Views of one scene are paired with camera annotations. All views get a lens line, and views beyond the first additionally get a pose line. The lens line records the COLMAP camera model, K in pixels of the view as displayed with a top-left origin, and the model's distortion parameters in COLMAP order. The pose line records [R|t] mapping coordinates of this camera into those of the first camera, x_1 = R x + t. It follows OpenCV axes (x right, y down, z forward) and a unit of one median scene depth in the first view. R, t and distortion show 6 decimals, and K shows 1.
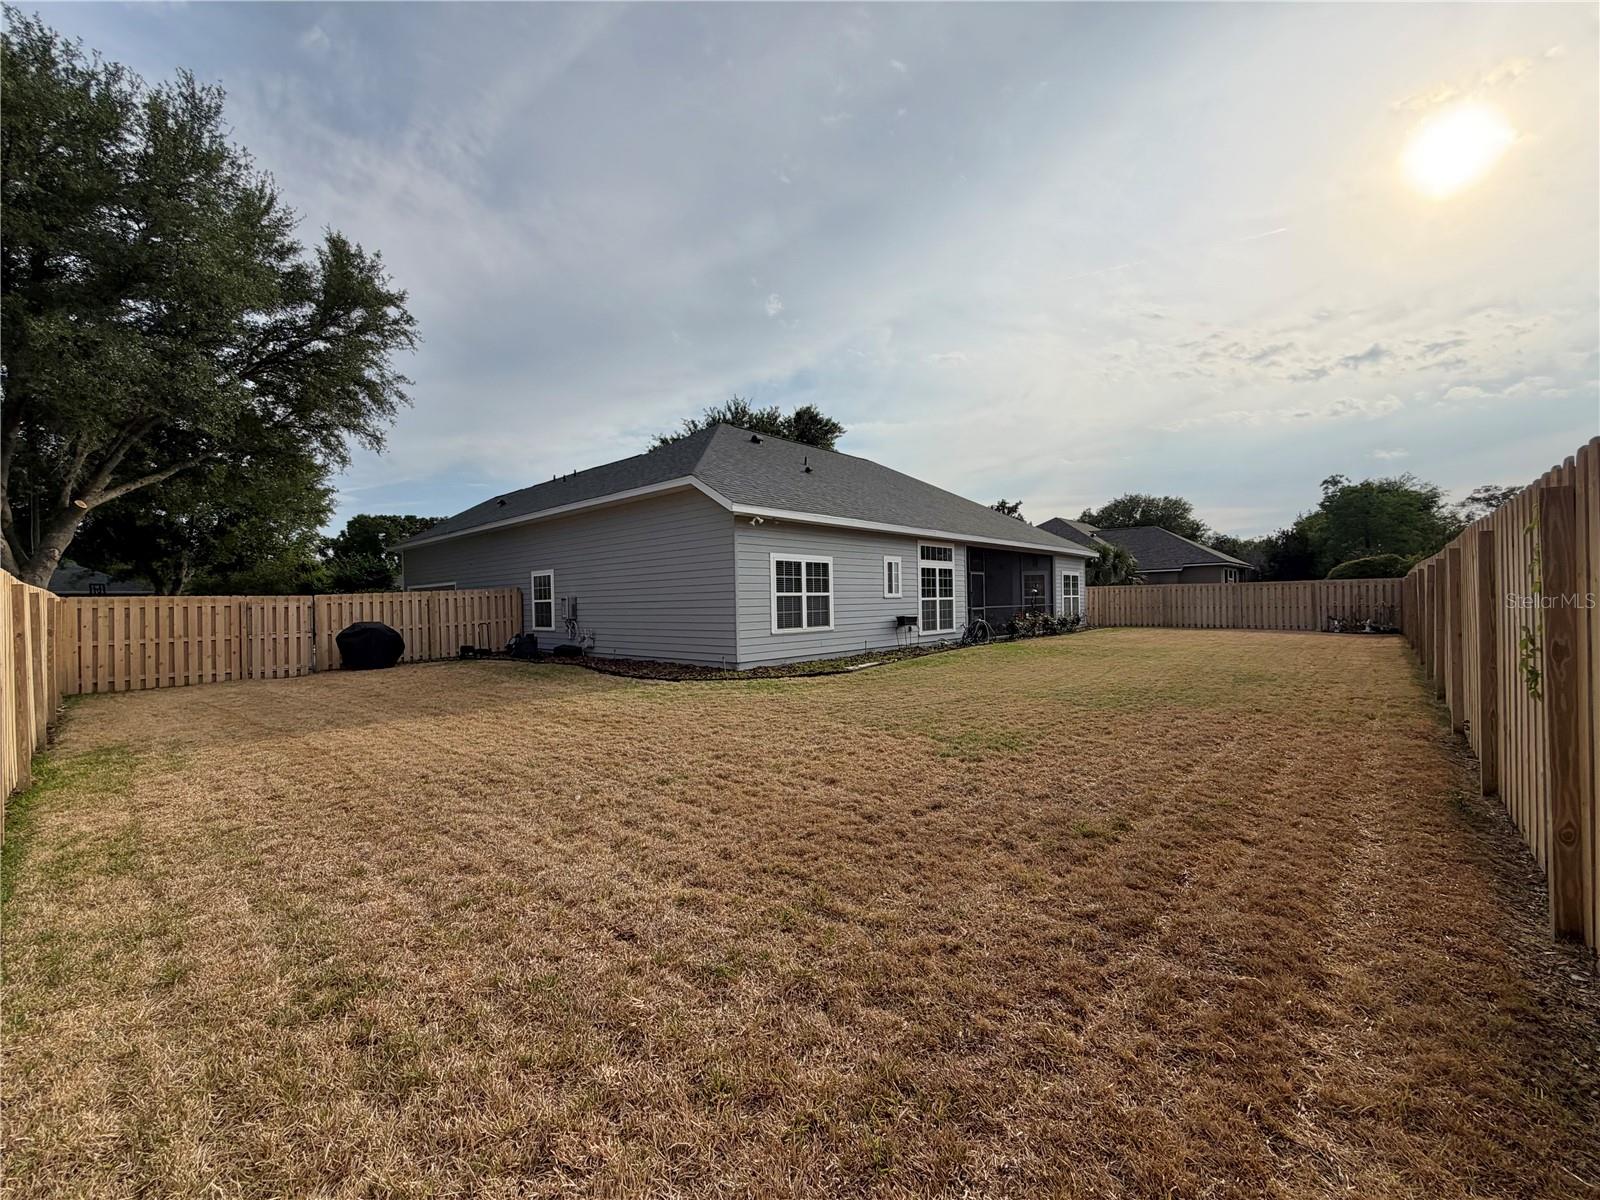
lens RADIAL K [[637.2, 0, 800.7], [0, 637.2, 599.4], [0, 0, 1]] dist [-0.000939, 0.000120]
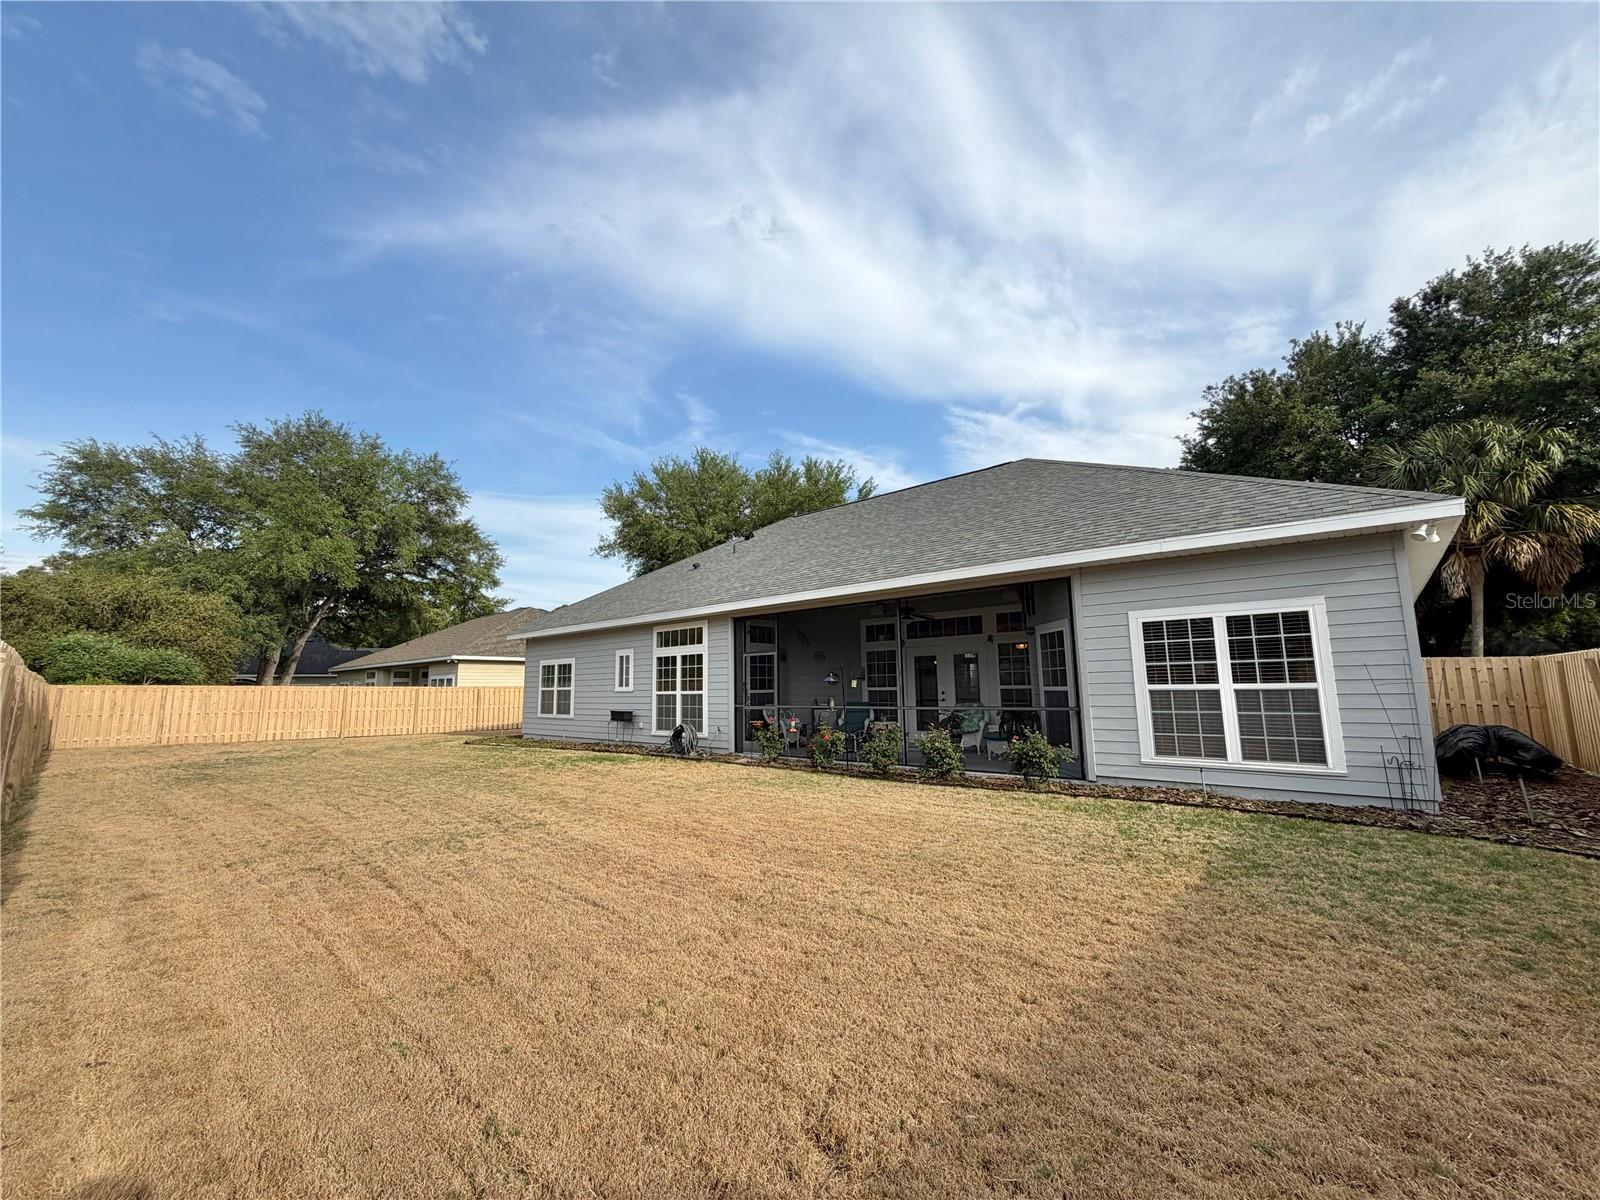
lens RADIAL K [[637.2, 0, 797.8], [0, 637.2, 597.5], [0, 0, 1]] dist [-0.000939, 0.000120]
pose [[0.024291, -0.128925, -0.991357, 1.056254], [0.012993, 0.991606, -0.128639, -0.015137], [0.999620, -0.009756, 0.025762, 1.144714]]
